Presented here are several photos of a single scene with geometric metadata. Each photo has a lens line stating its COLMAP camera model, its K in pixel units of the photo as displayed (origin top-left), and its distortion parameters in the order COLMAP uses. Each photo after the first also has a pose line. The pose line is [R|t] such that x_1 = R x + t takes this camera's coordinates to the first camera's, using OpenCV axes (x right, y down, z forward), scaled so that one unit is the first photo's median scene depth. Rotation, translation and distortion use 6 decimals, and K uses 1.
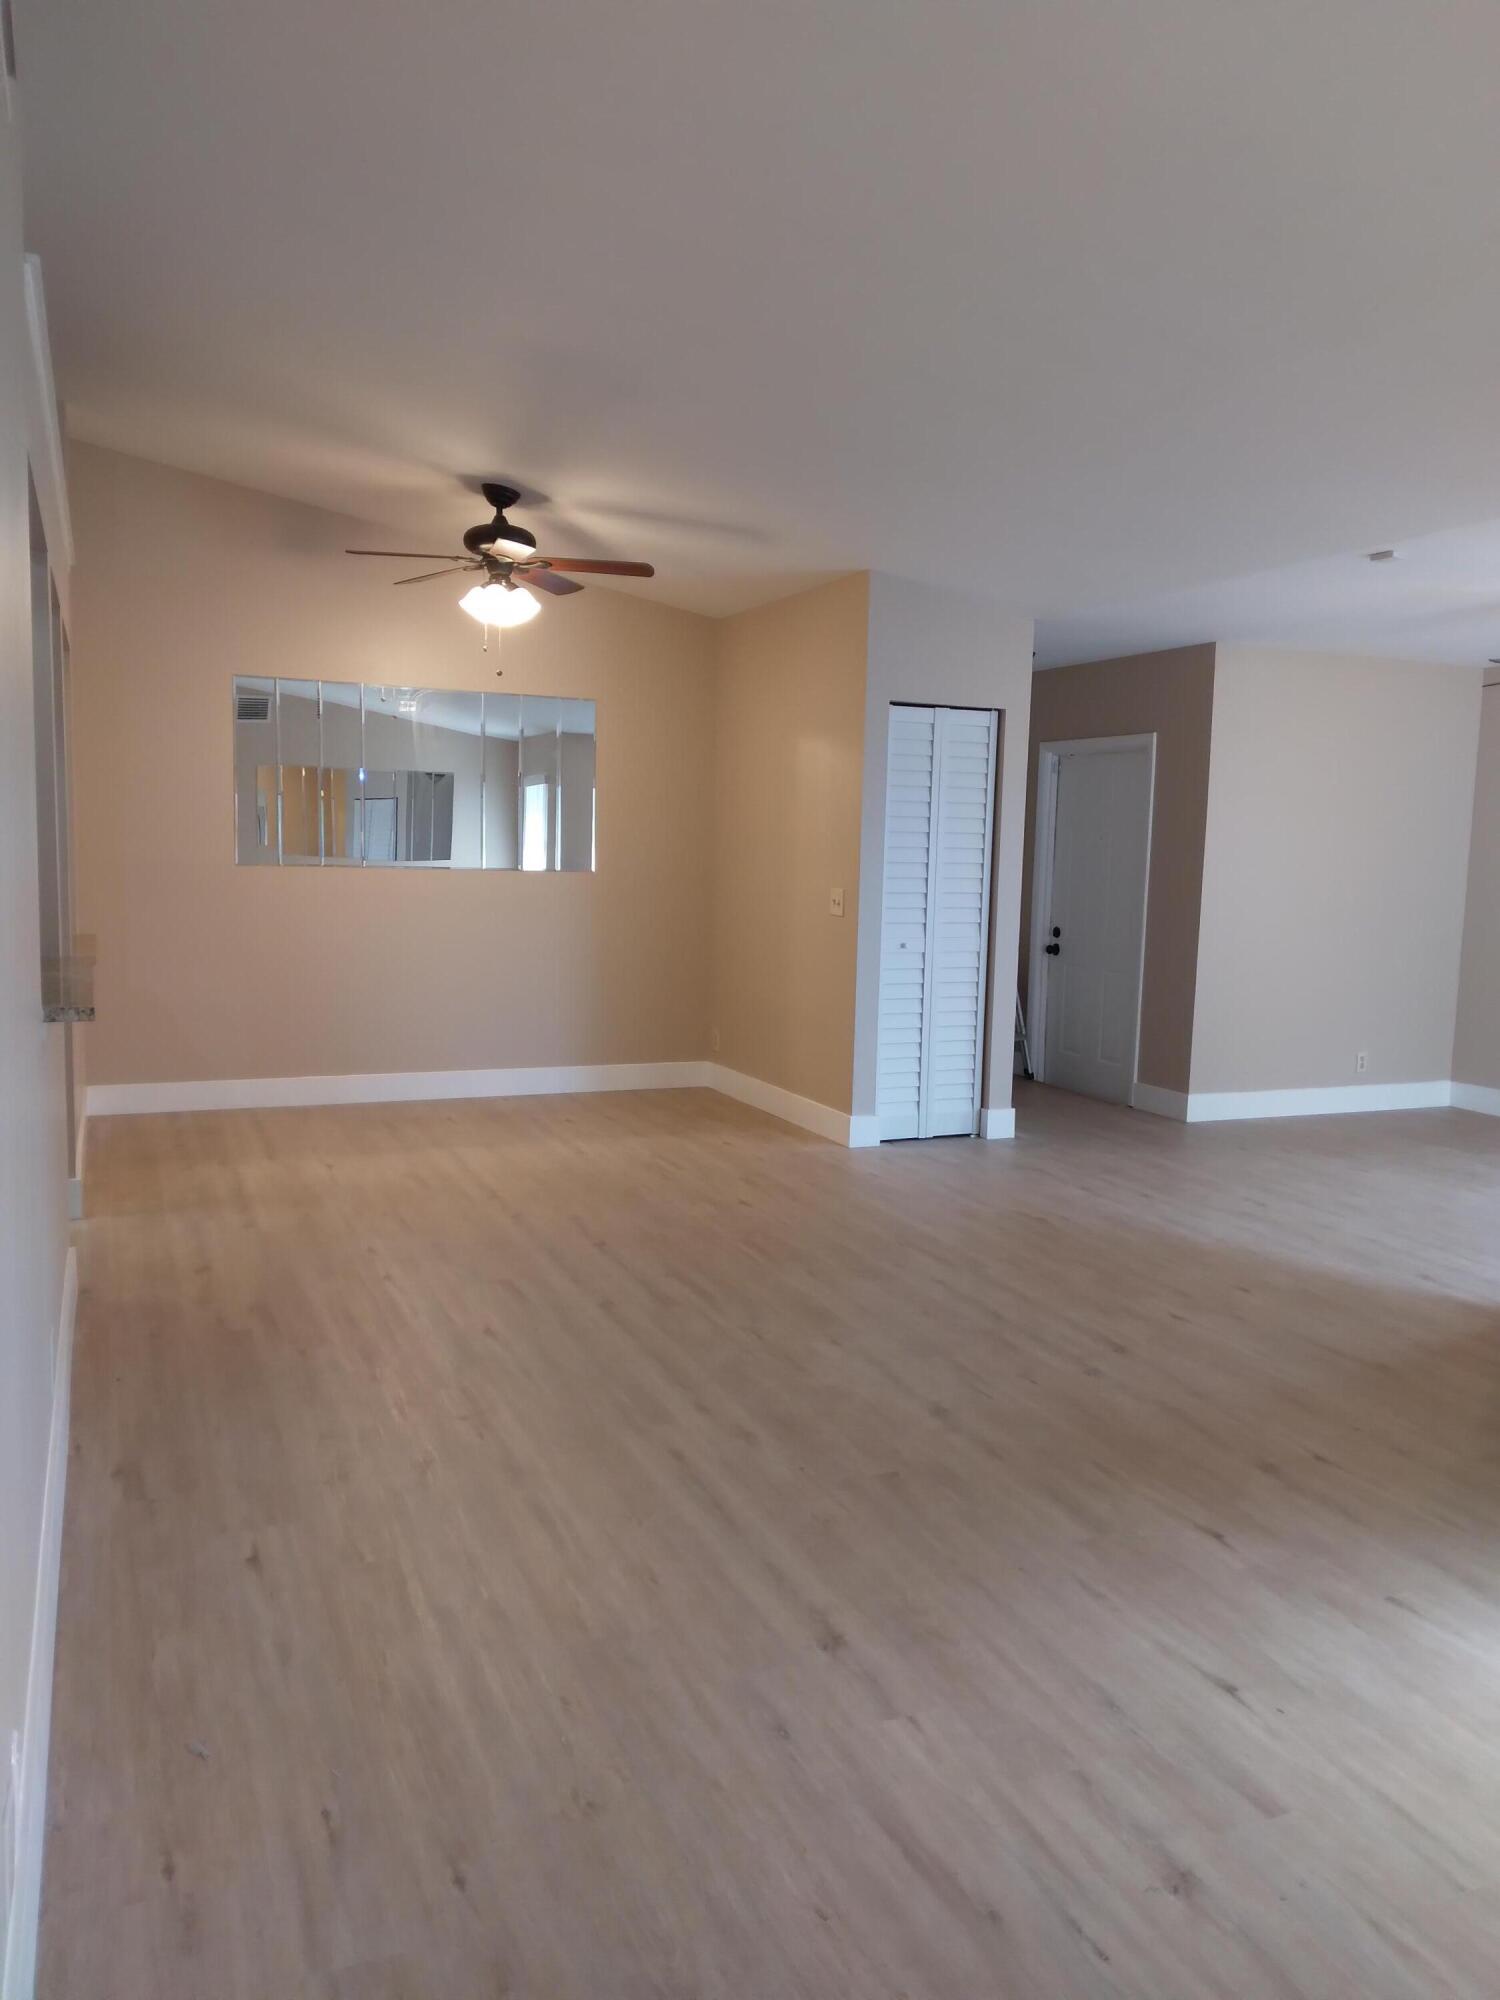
lens RADIAL K [[1462.2, 0, 750.0], [0, 1462.2, 1000.0], [0, 0, 1]] dist [0.034124, -0.001510]
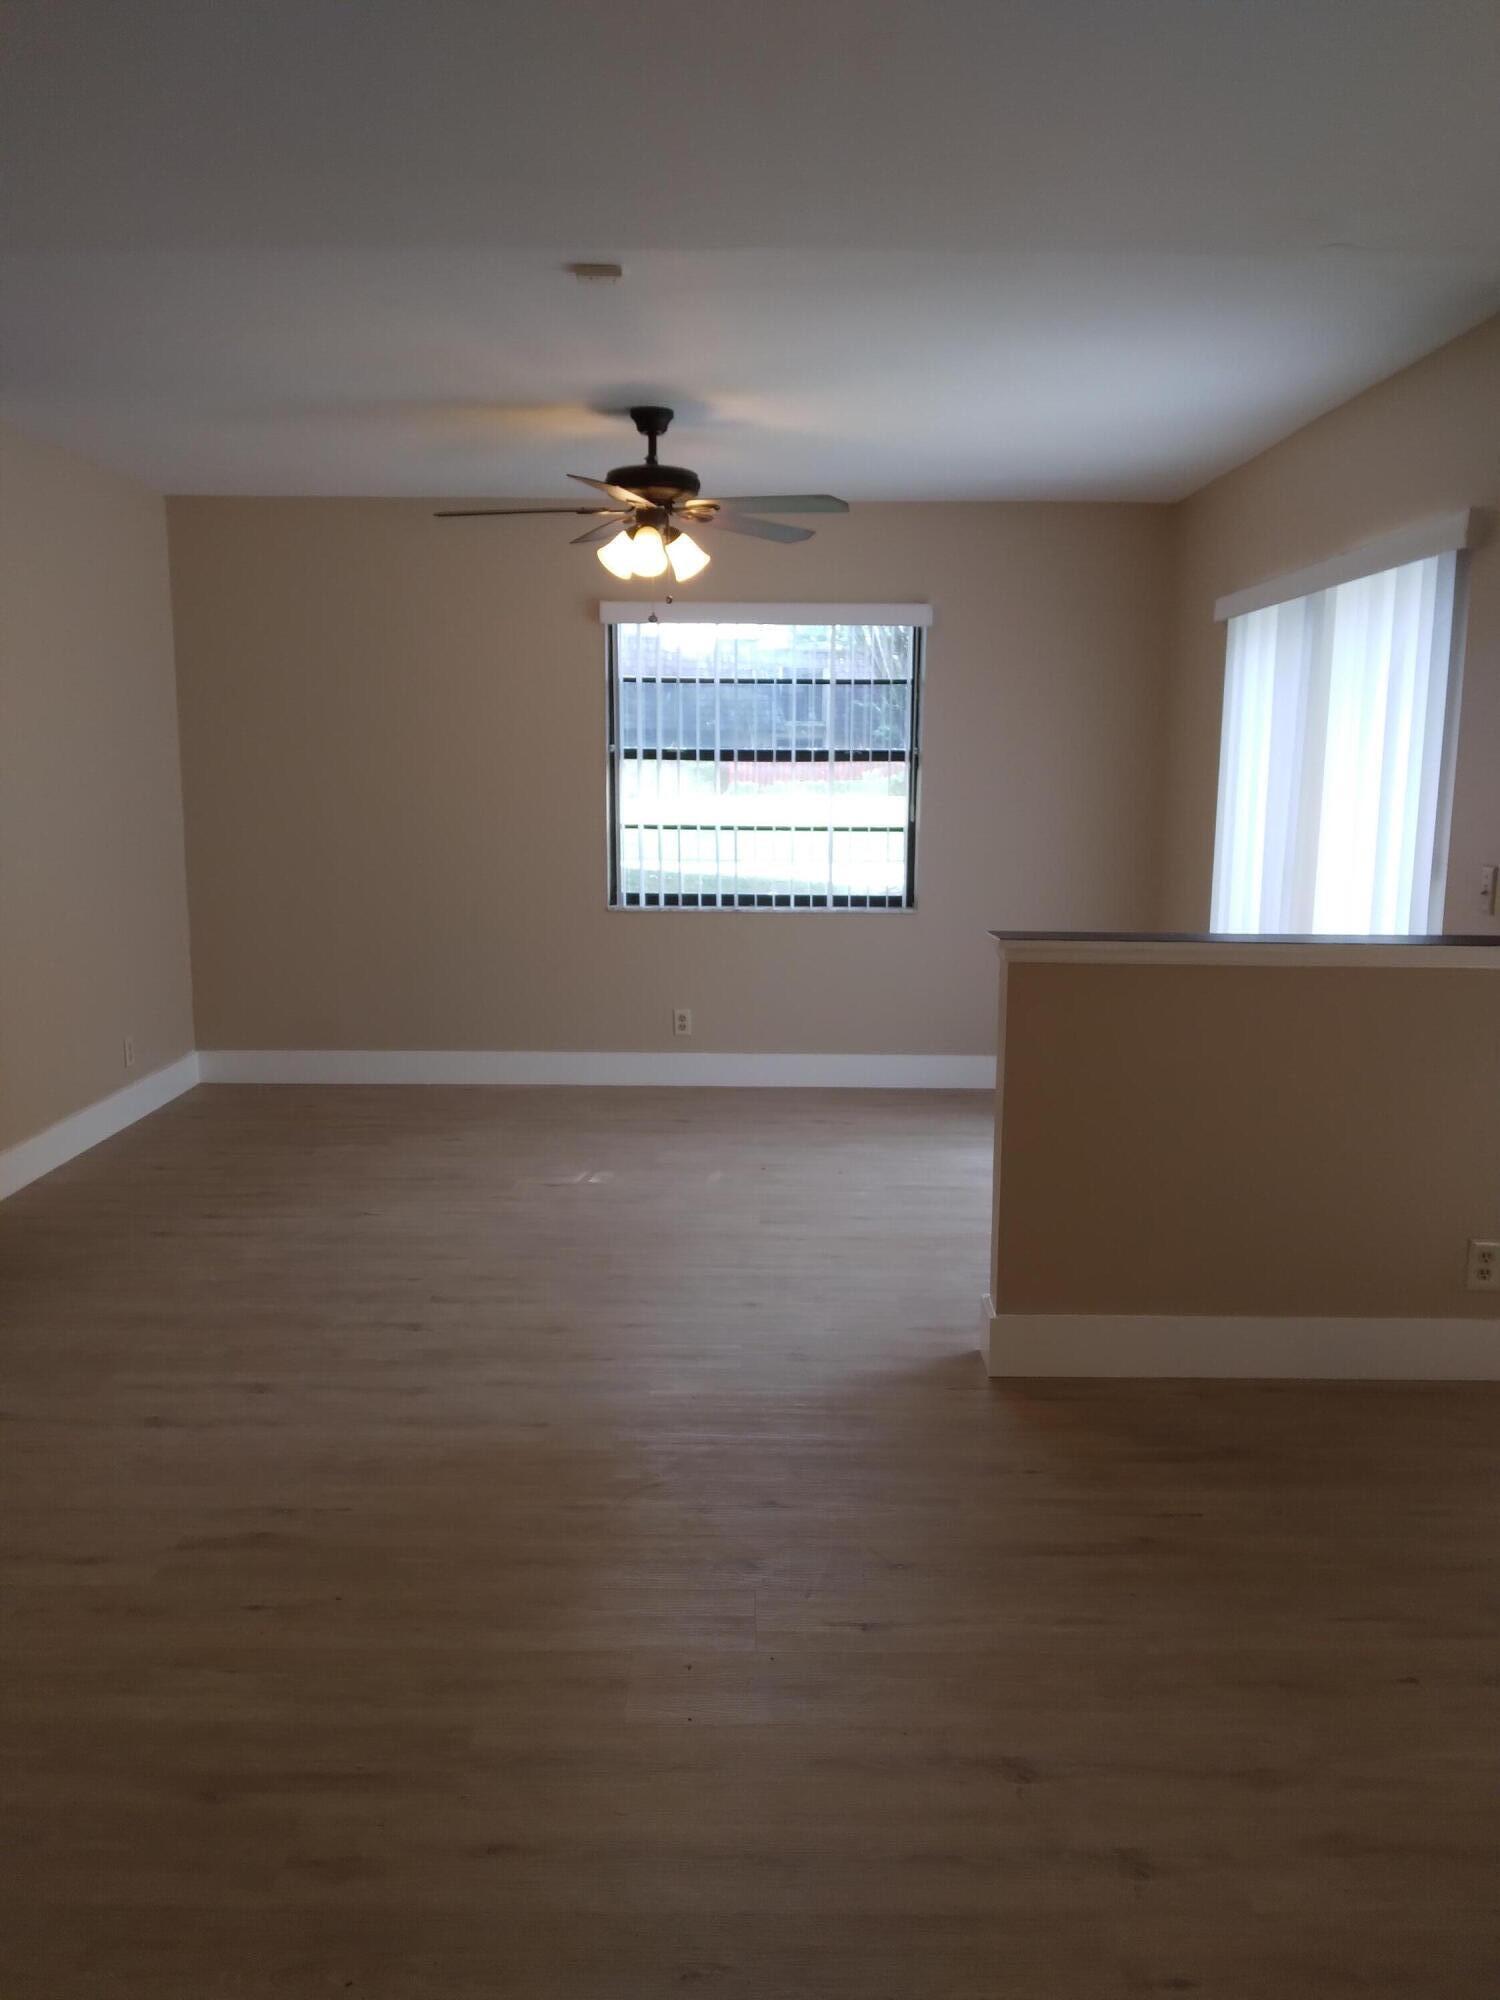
lens RADIAL K [[1479.2, 0, 734.9], [0, 1479.2, 1000.7], [0, 0, 1]] dist [-0.008642, -0.004700]
pose [[0.396429, -0.175734, 0.901089, -0.163421], [0.105657, 0.983720, 0.145366, -0.087230], [-0.911965, 0.037579, 0.408543, 0.731624]]
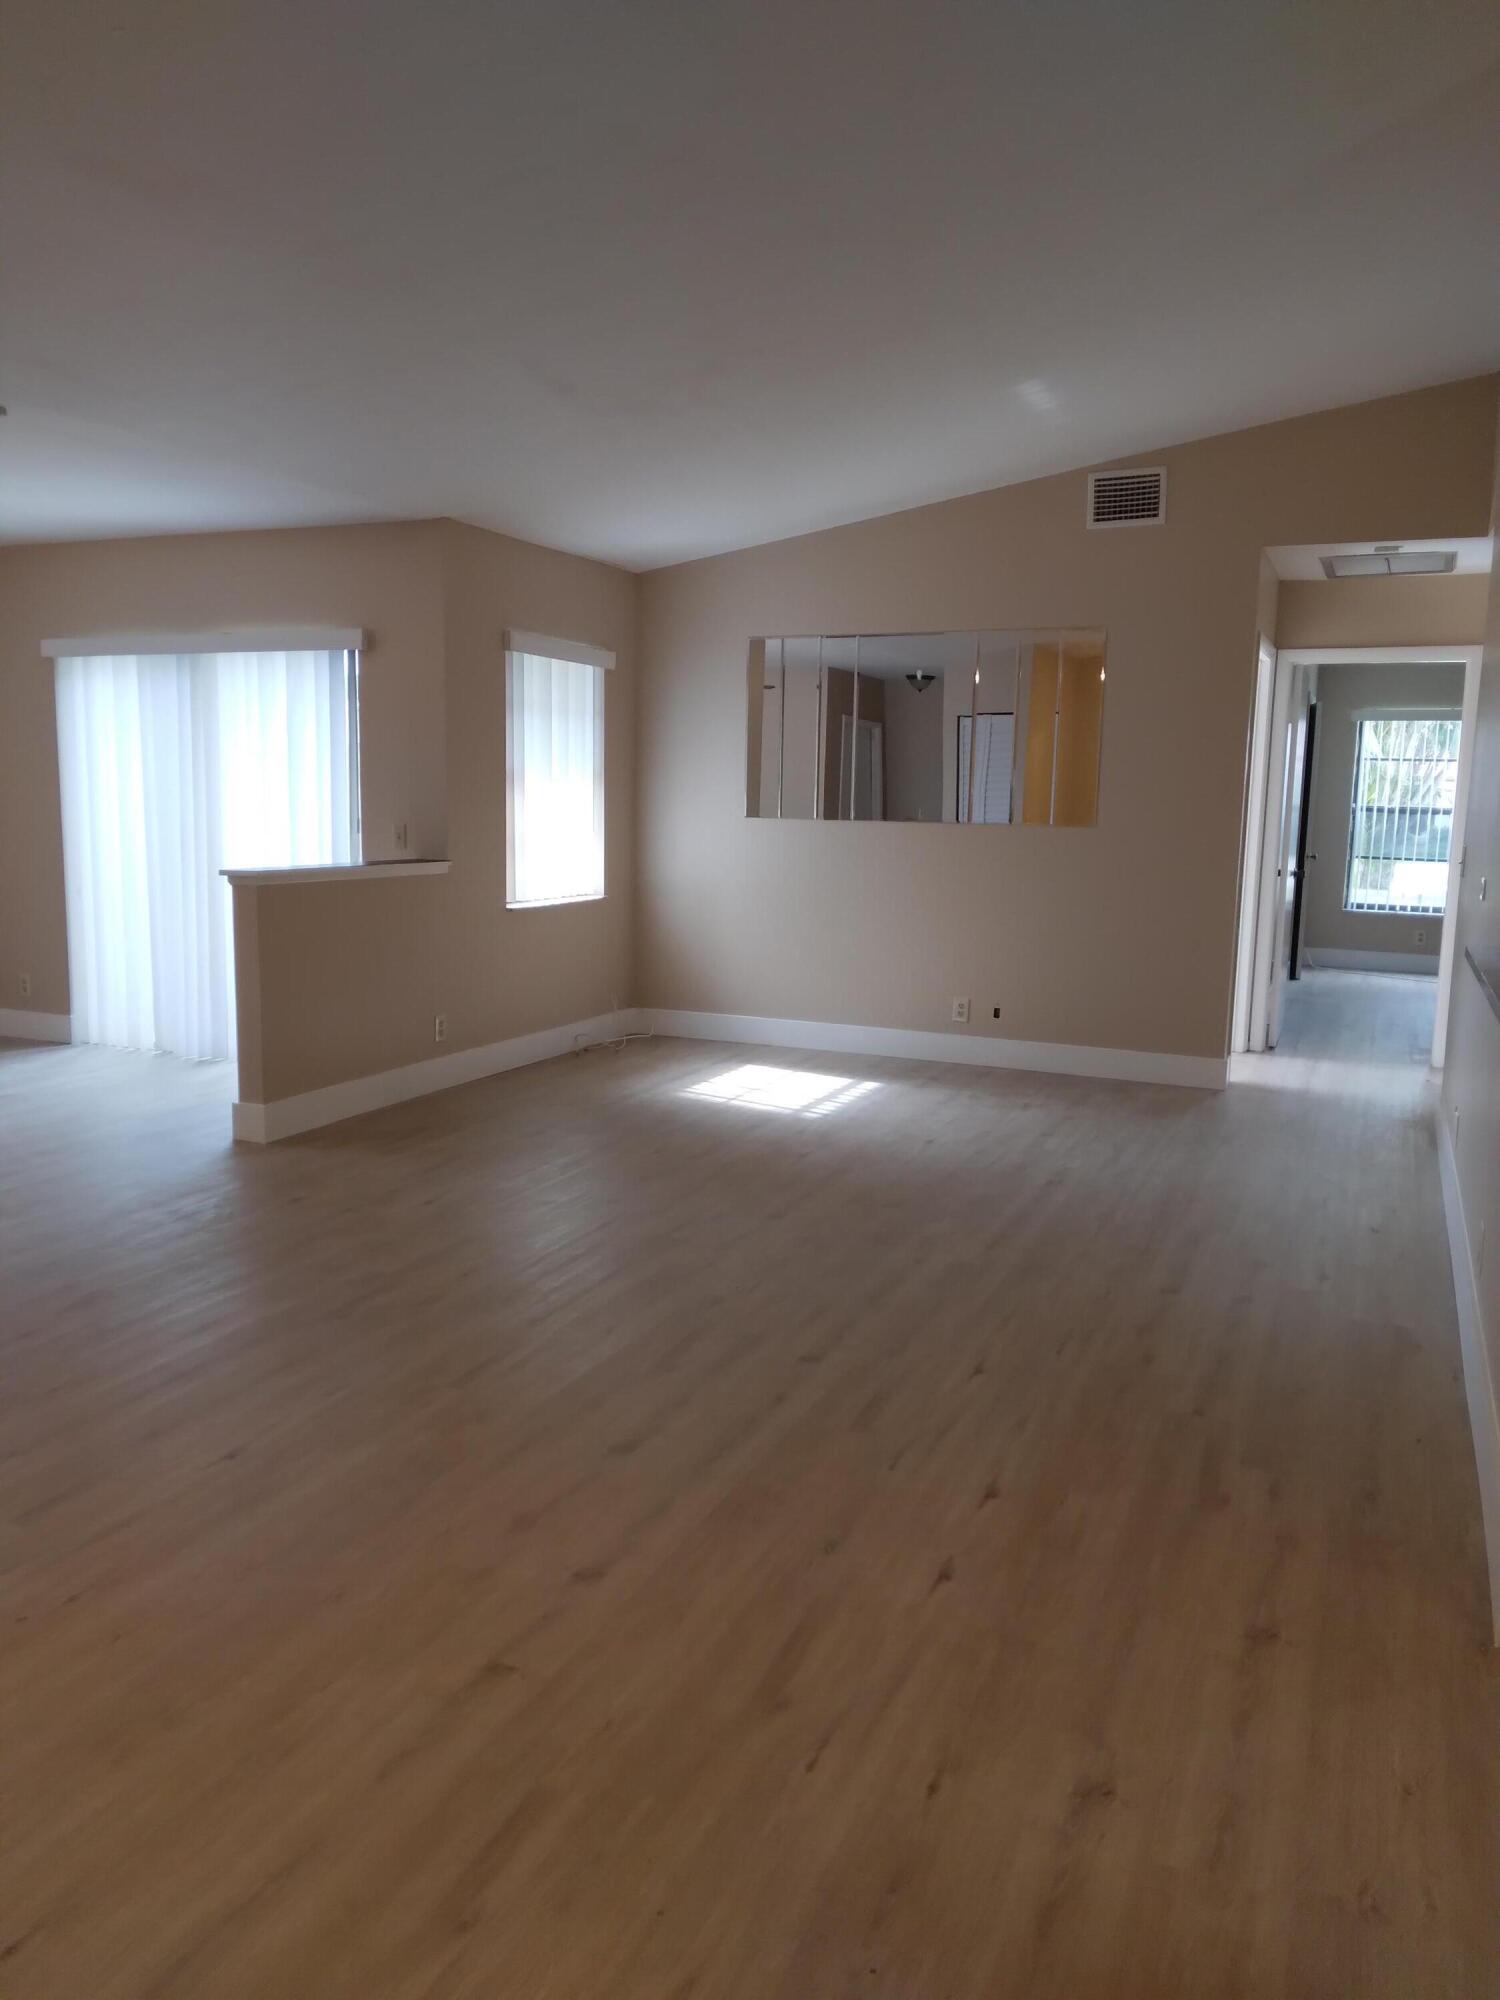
lens RADIAL K [[1479.2, 0, 734.9], [0, 1479.2, 1000.7], [0, 0, 1]] dist [-0.008642, -0.004700]
pose [[-0.675962, -0.146811, 0.722165, -0.558705], [0.048658, 0.968925, 0.242521, -0.161081], [-0.735329, 0.199074, -0.647813, 1.354664]]
